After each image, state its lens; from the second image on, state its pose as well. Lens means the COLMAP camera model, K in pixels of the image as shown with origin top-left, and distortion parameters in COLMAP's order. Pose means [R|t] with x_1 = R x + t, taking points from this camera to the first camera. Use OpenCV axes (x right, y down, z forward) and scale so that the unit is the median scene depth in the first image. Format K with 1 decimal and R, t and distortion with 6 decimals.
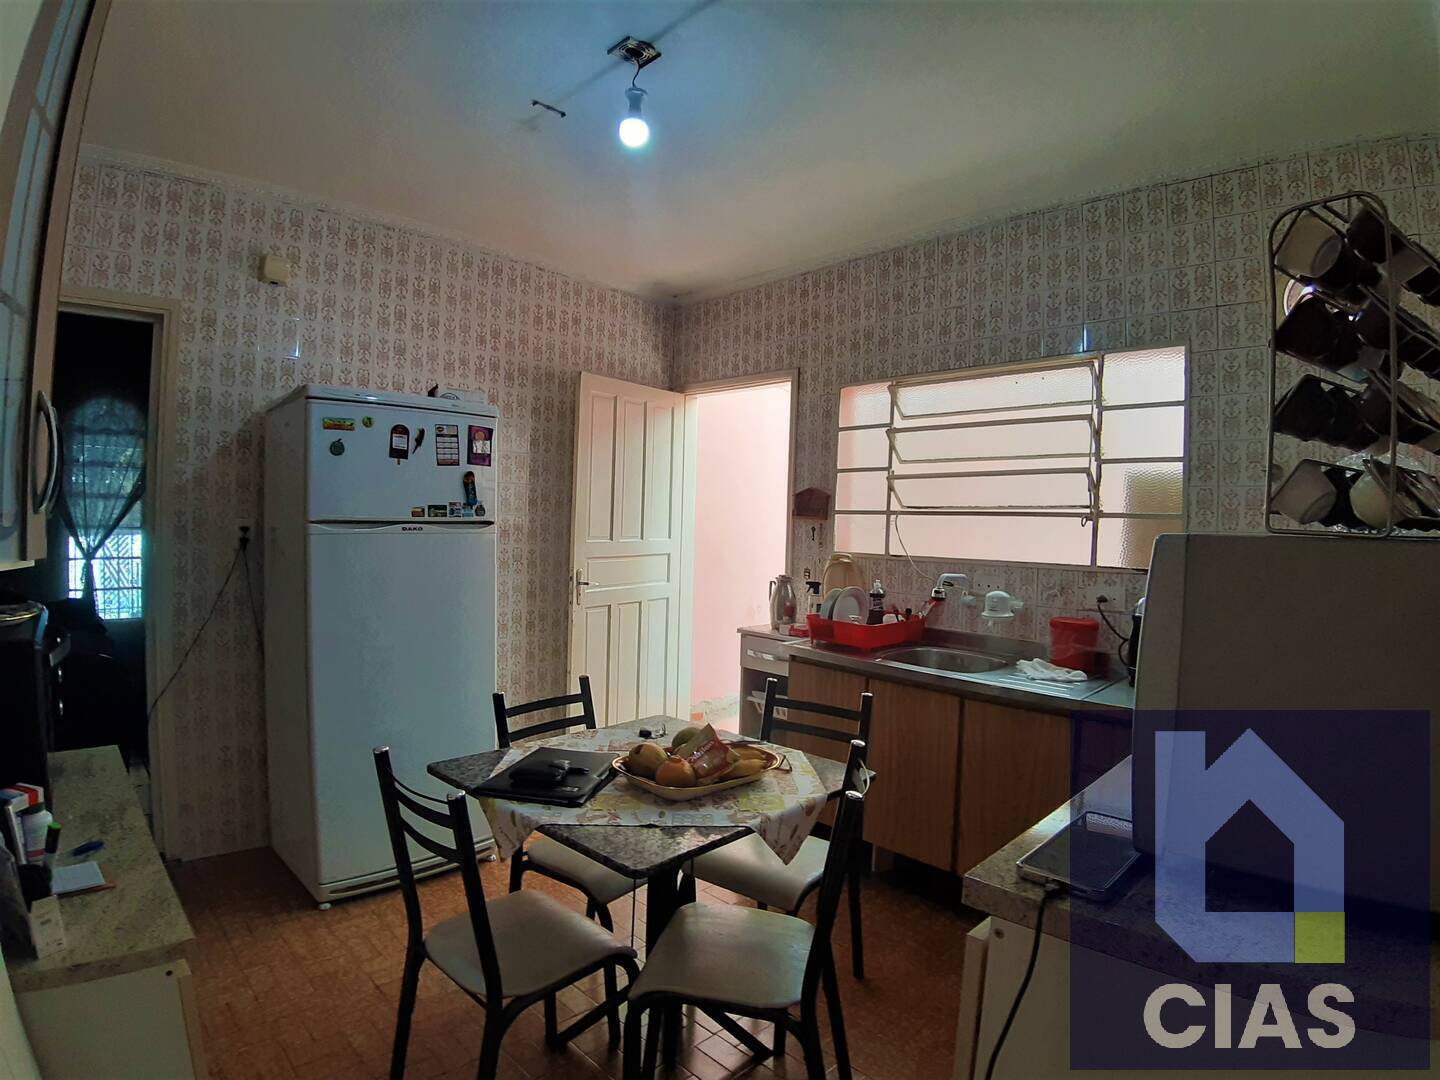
lens RADIAL K [[758.0, 0, 720.0], [0, 758.0, 540.0], [0, 0, 1]] dist [-0.106412, -0.000559]
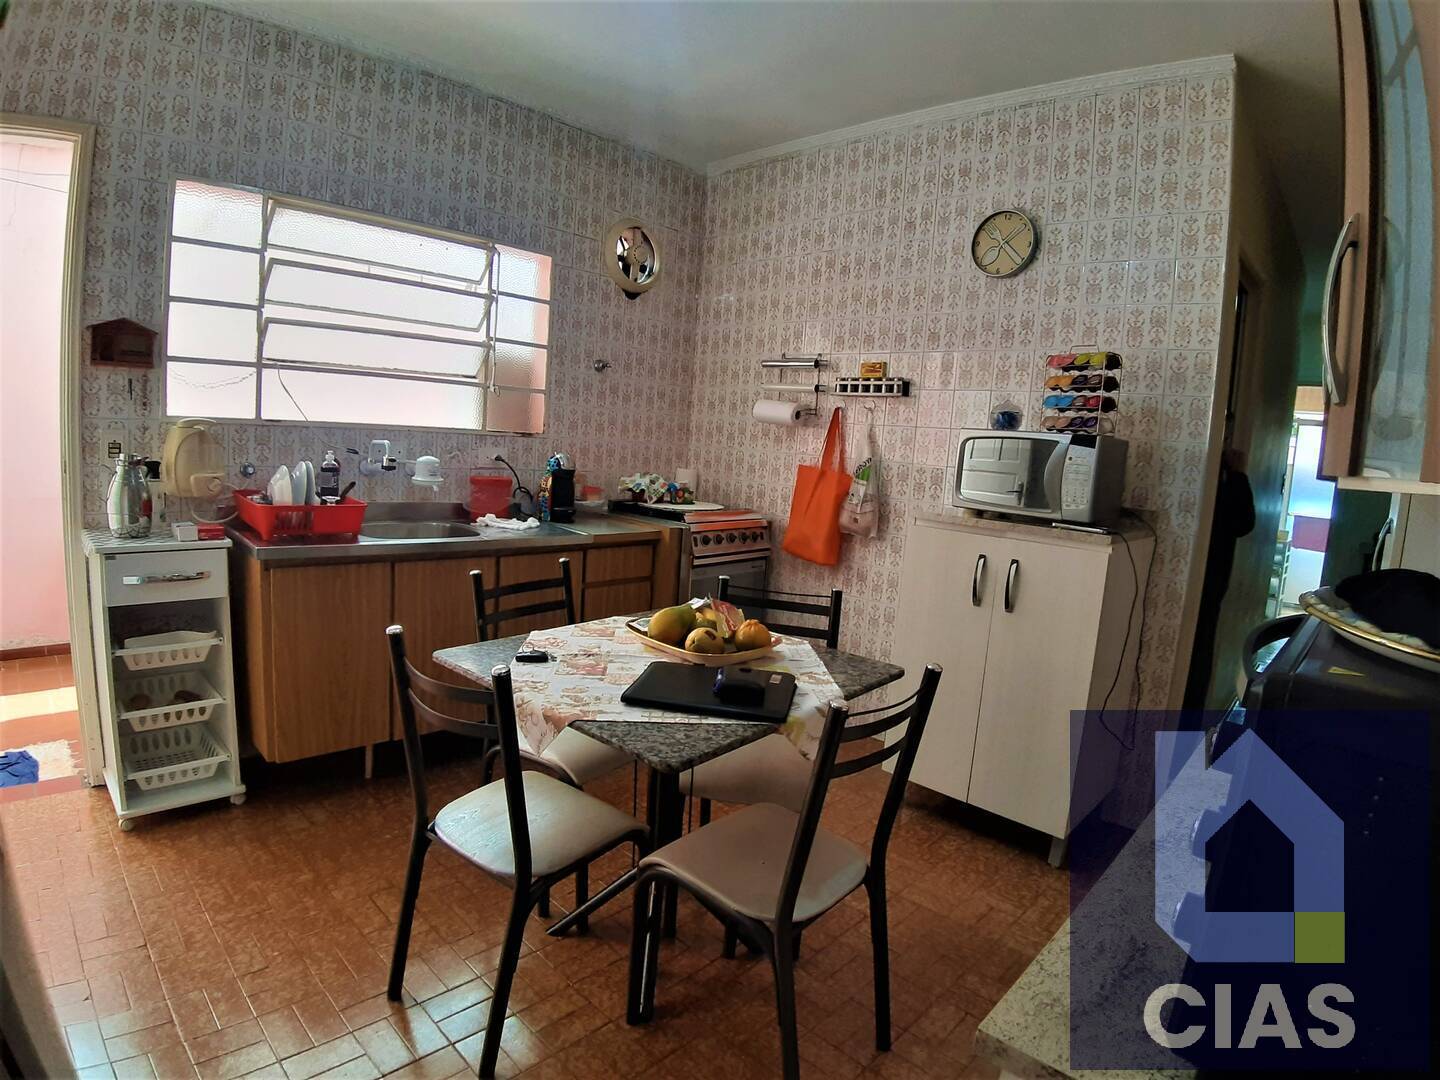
lens RADIAL K [[757.8, 0, 721.8], [0, 757.8, 547.5], [0, 0, 1]] dist [-0.109255, 0.002047]
pose [[-0.021052, -0.167224, 0.985694, -0.642923], [-0.047692, 0.984958, 0.166081, 0.004177], [-0.998640, -0.043514, -0.028710, 0.617207]]
